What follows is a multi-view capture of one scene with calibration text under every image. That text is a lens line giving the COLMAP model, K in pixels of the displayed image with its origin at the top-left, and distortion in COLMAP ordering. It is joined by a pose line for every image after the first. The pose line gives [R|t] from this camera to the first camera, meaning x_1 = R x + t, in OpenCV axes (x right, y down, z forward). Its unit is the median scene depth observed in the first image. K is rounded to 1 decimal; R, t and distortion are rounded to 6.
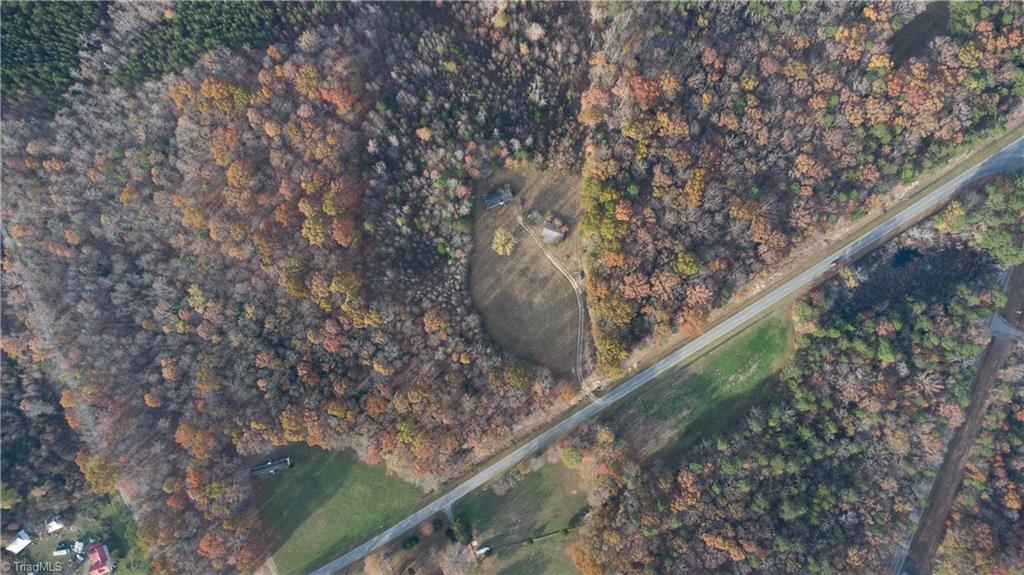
lens RADIAL K [[745.8, 0, 509.8], [0, 745.8, 285.1], [0, 0, 1]] dist [0.036490, -0.054639]
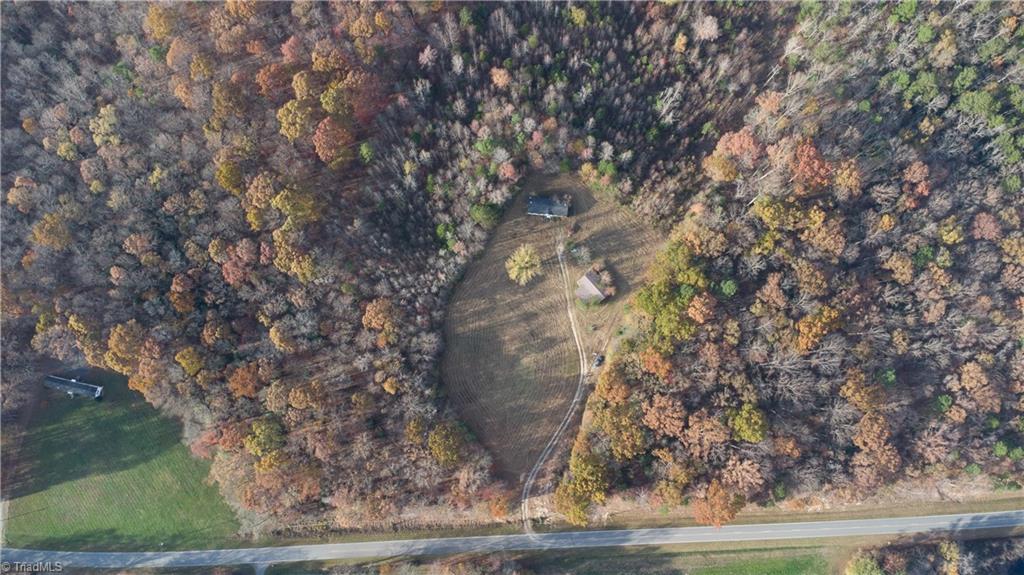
lens RADIAL K [[745.8, 0, 517.0], [0, 745.8, 291.3], [0, 0, 1]] dist [0.036490, -0.054639]
pose [[0.874387, 0.484819, -0.019947, 0.011923], [-0.485131, 0.872644, -0.056048, 0.006170], [-0.009767, 0.058684, 0.998229, 0.311300]]
